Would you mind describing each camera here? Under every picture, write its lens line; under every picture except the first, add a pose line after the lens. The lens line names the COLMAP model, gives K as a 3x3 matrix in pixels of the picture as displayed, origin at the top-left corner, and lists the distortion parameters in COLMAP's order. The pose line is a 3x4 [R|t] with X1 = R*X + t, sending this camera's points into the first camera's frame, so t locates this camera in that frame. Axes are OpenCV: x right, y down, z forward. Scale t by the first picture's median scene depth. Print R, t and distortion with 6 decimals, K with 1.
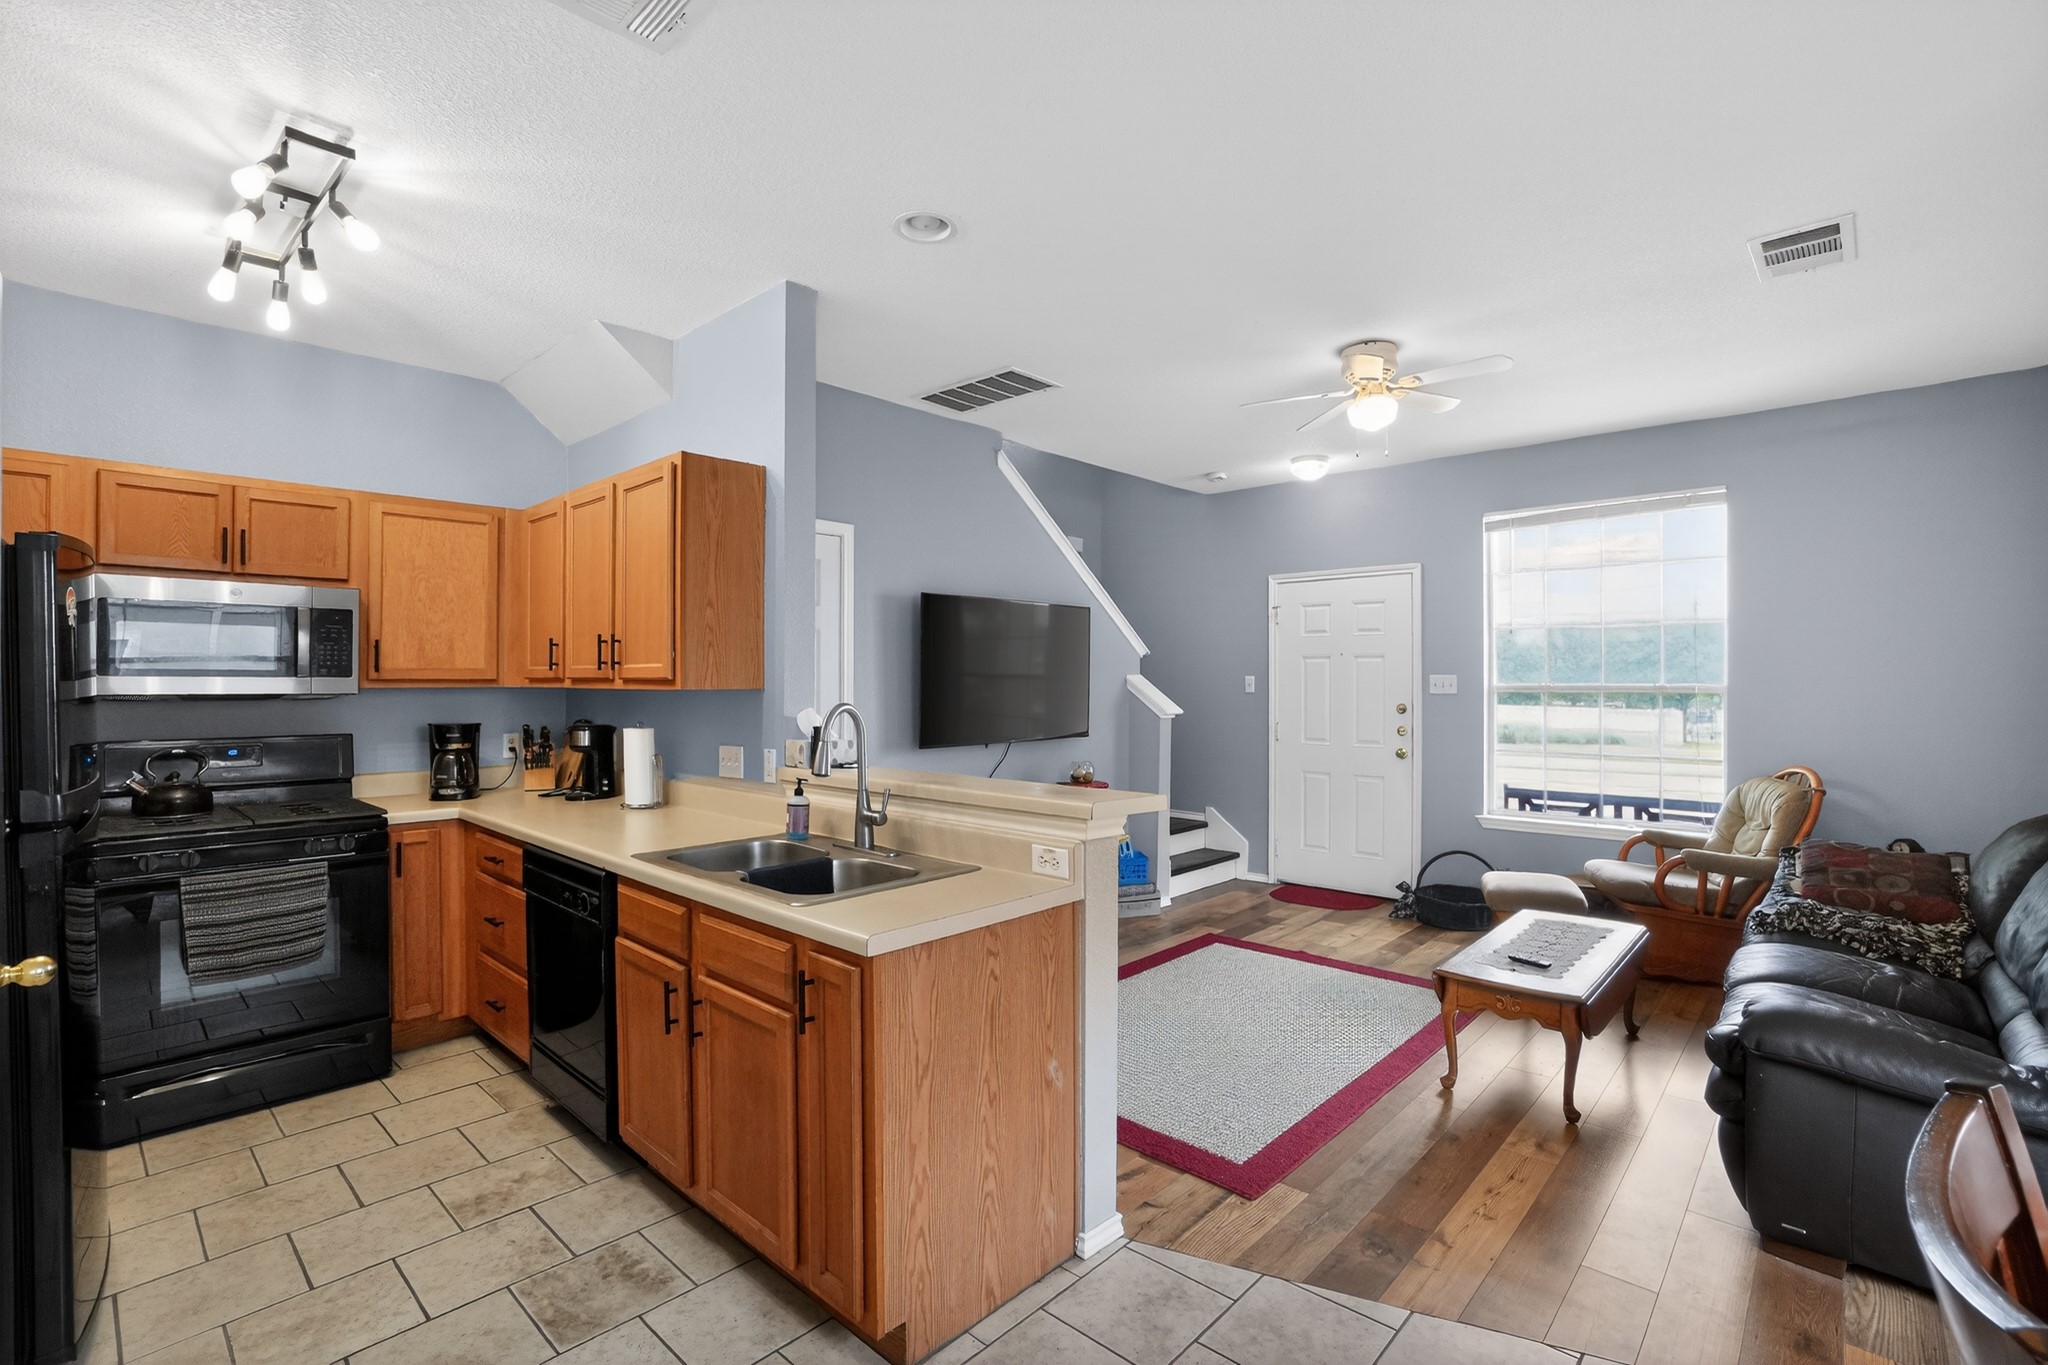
lens RADIAL K [[924.0, 0, 1024.0], [0, 924.0, 682.5], [0, 0, 1]] dist [-0.044068, 0.016233]
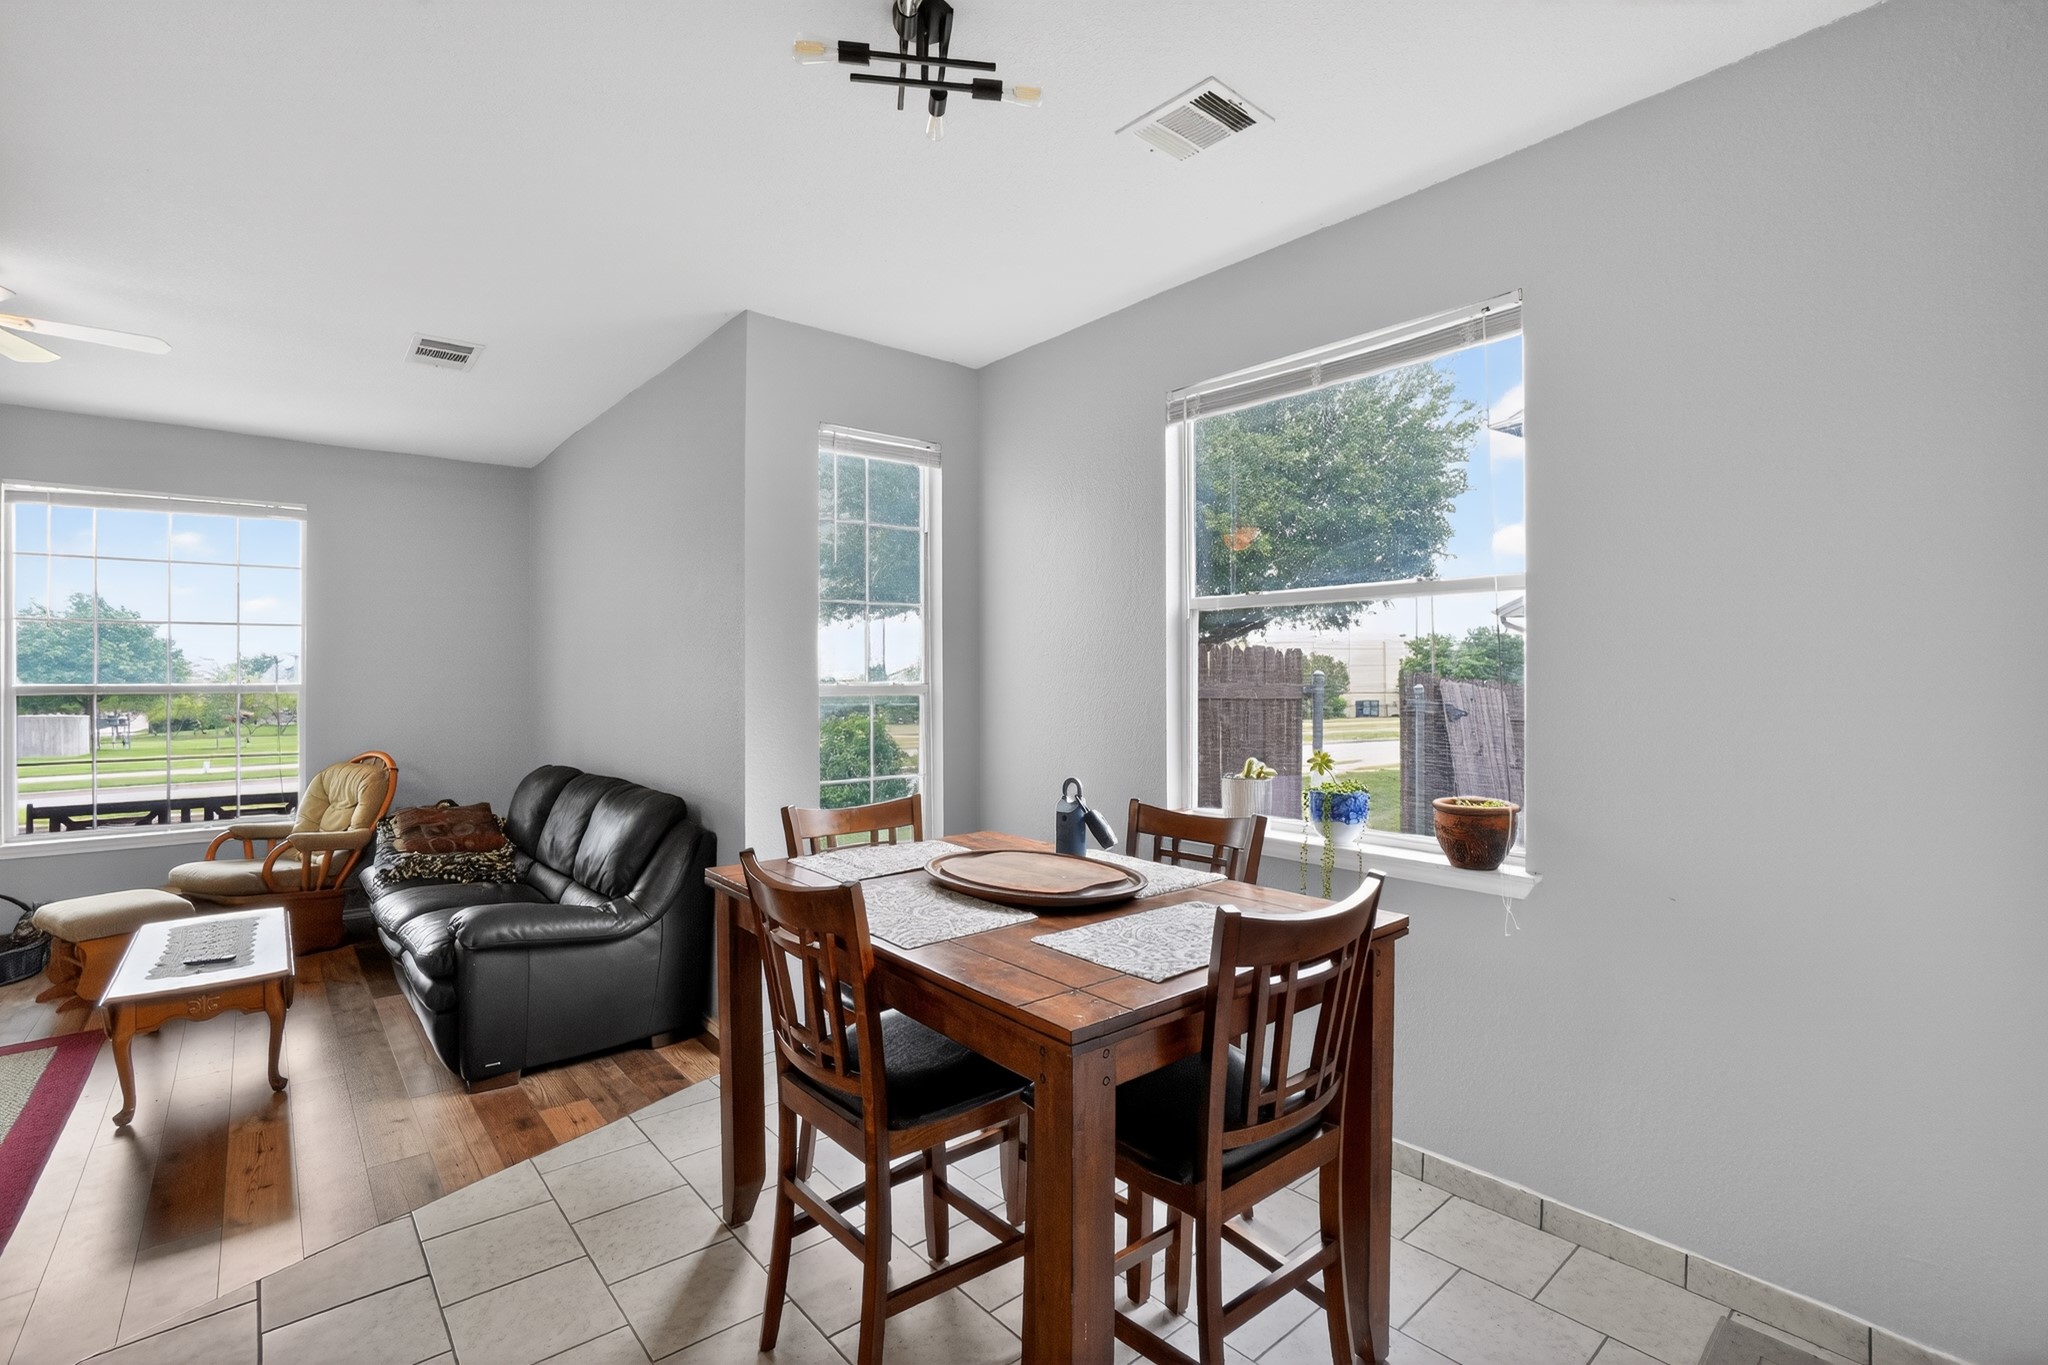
lens RADIAL K [[918.8, 0, 1017.5], [0, 918.8, 698.5], [0, 0, 1]] dist [-0.062897, 0.023516]
pose [[0.123019, -0.019843, 0.992206, -0.224283], [0.001856, 0.999803, 0.019765, 0.000270], [-0.992403, -0.000590, 0.123032, -0.001461]]
